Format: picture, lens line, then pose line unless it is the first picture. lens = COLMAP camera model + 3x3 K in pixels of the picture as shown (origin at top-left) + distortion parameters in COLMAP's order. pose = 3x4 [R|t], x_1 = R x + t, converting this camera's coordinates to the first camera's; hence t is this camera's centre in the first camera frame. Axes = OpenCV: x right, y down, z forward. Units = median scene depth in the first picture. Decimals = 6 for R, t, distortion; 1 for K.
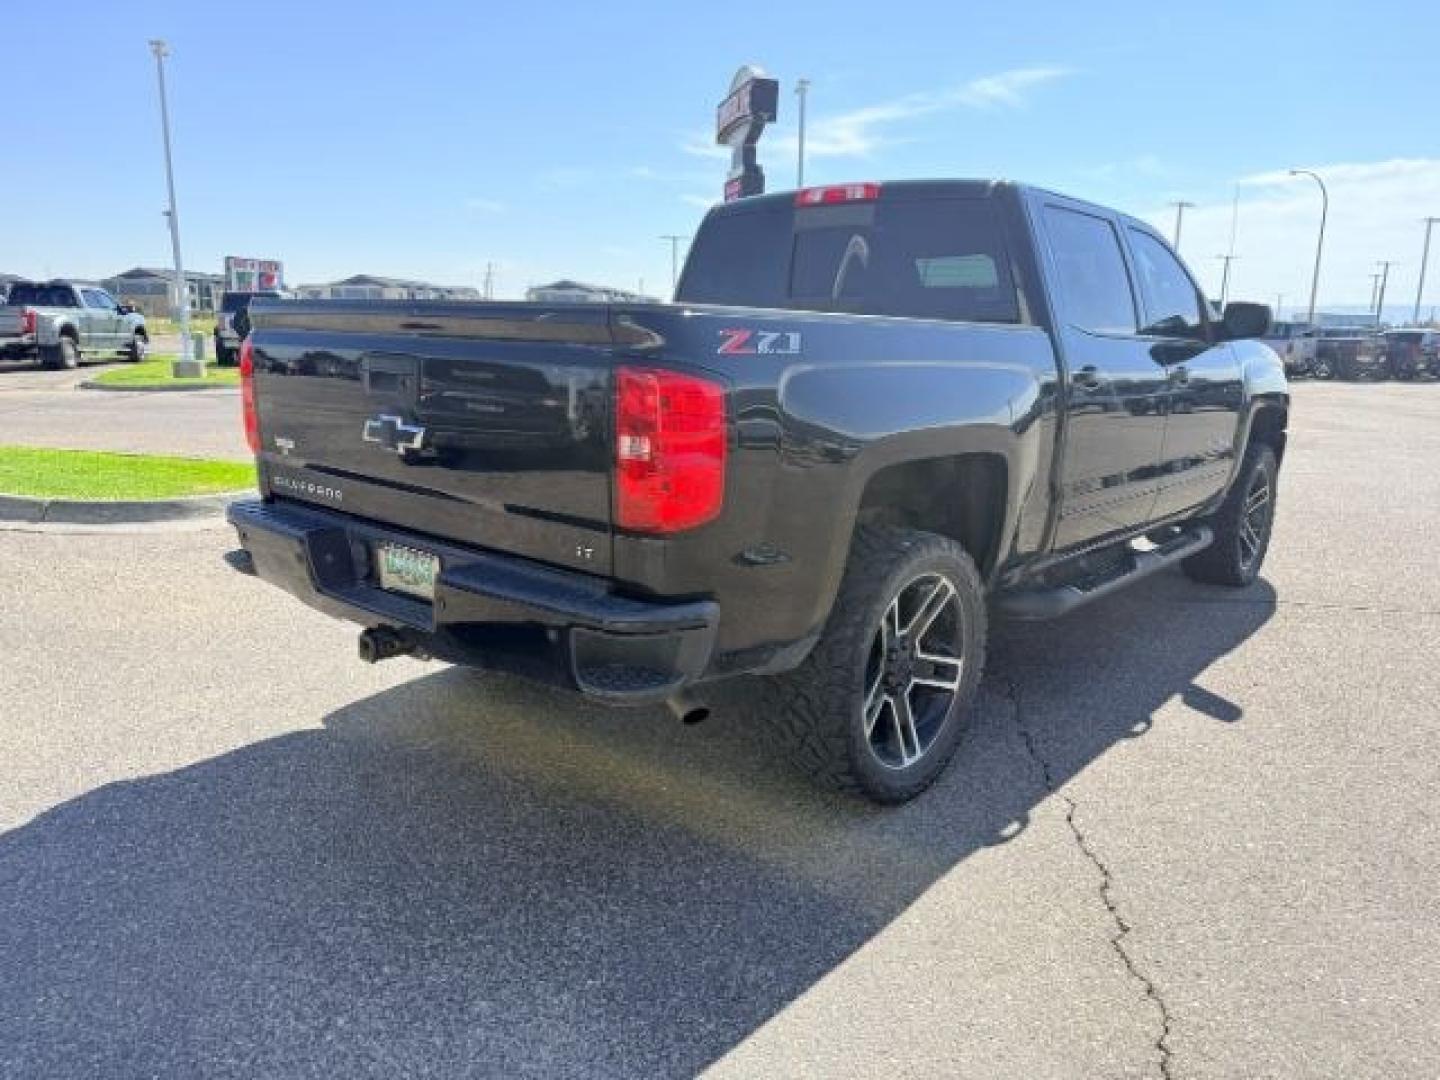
lens RADIAL K [[1014.0, 0, 720.0], [0, 1014.0, 540.0], [0, 0, 1]] dist [0.004424, -0.003174]
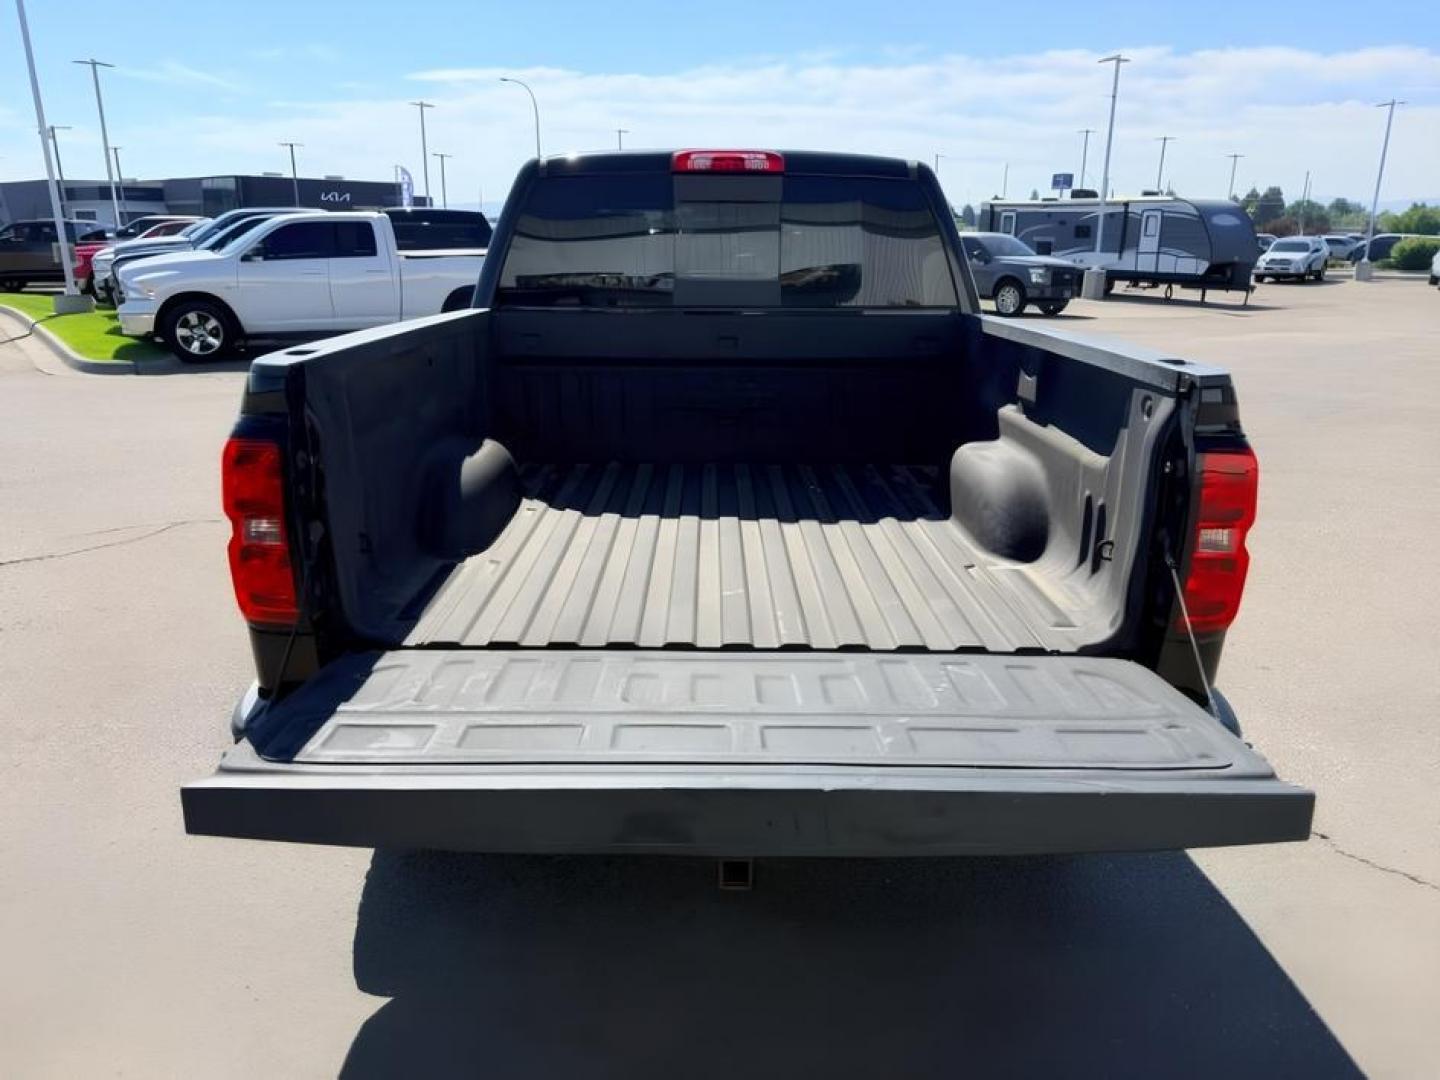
lens RADIAL K [[1014.0, 0, 720.0], [0, 1014.0, 540.0], [0, 0, 1]] dist [0.004424, -0.003174]
pose [[0.751492, -0.204173, 0.627354, -0.691280], [0.142630, 0.978699, 0.147665, -0.204152], [-0.644140, -0.021490, 0.764606, 0.439727]]
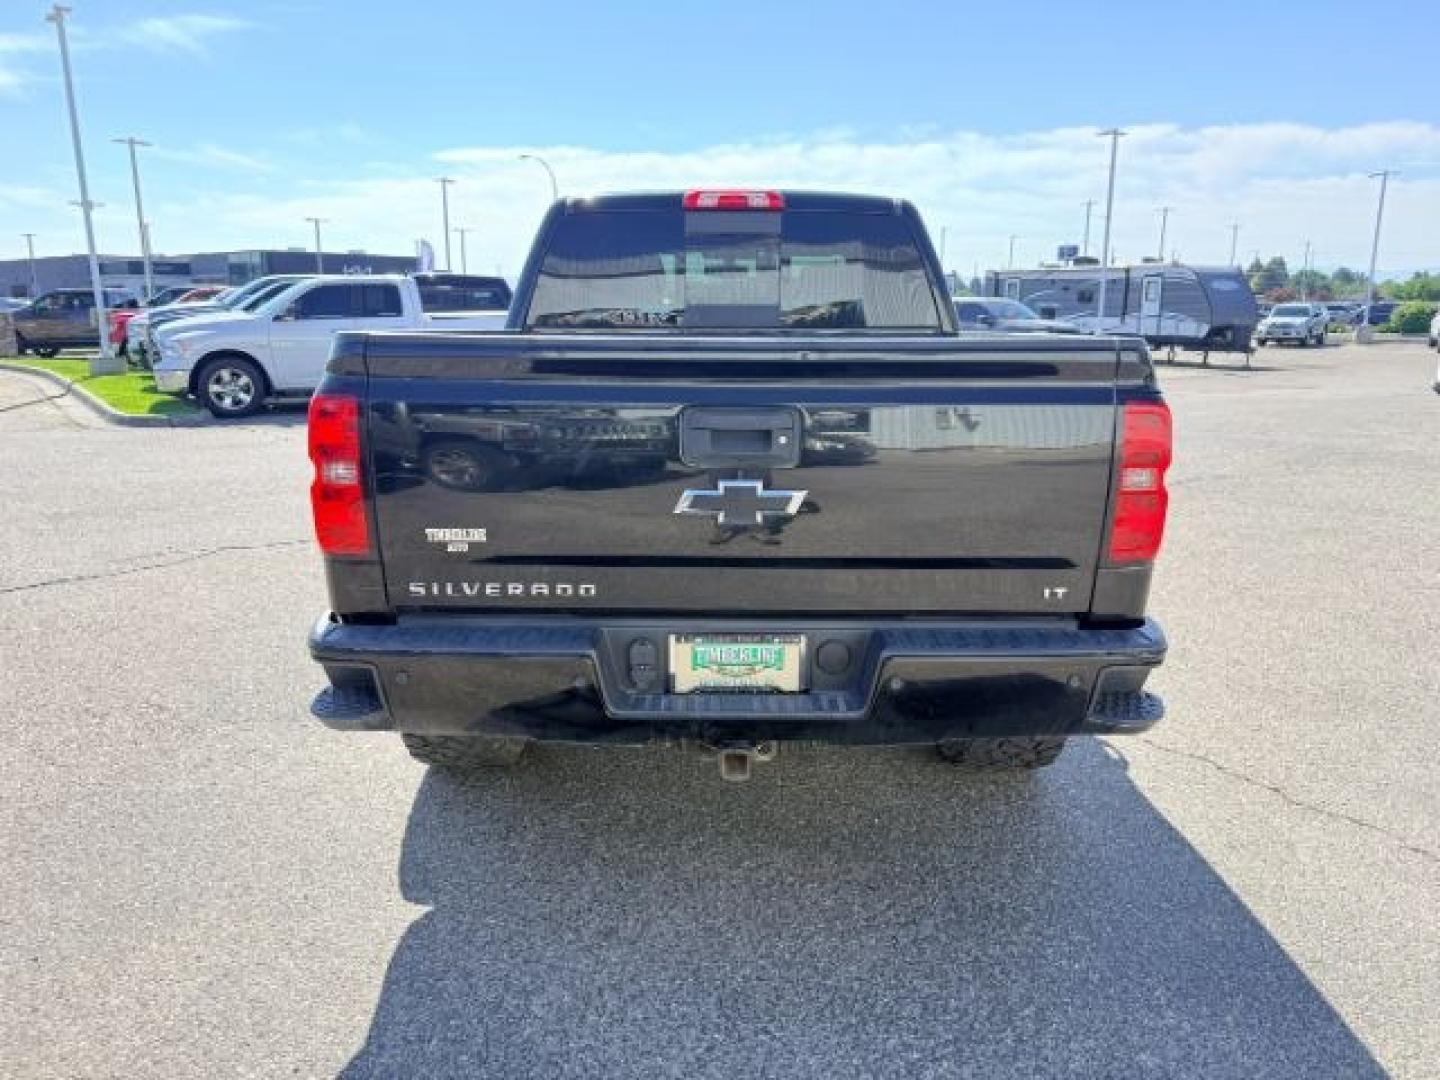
lens RADIAL K [[1014.0, 0, 720.0], [0, 1014.0, 540.0], [0, 0, 1]] dist [0.004424, -0.003174]
pose [[0.759177, -0.162566, 0.630256, -0.777988], [0.143712, 0.986275, 0.081287, -0.129746], [-0.634821, 0.028864, 0.772120, 0.342803]]
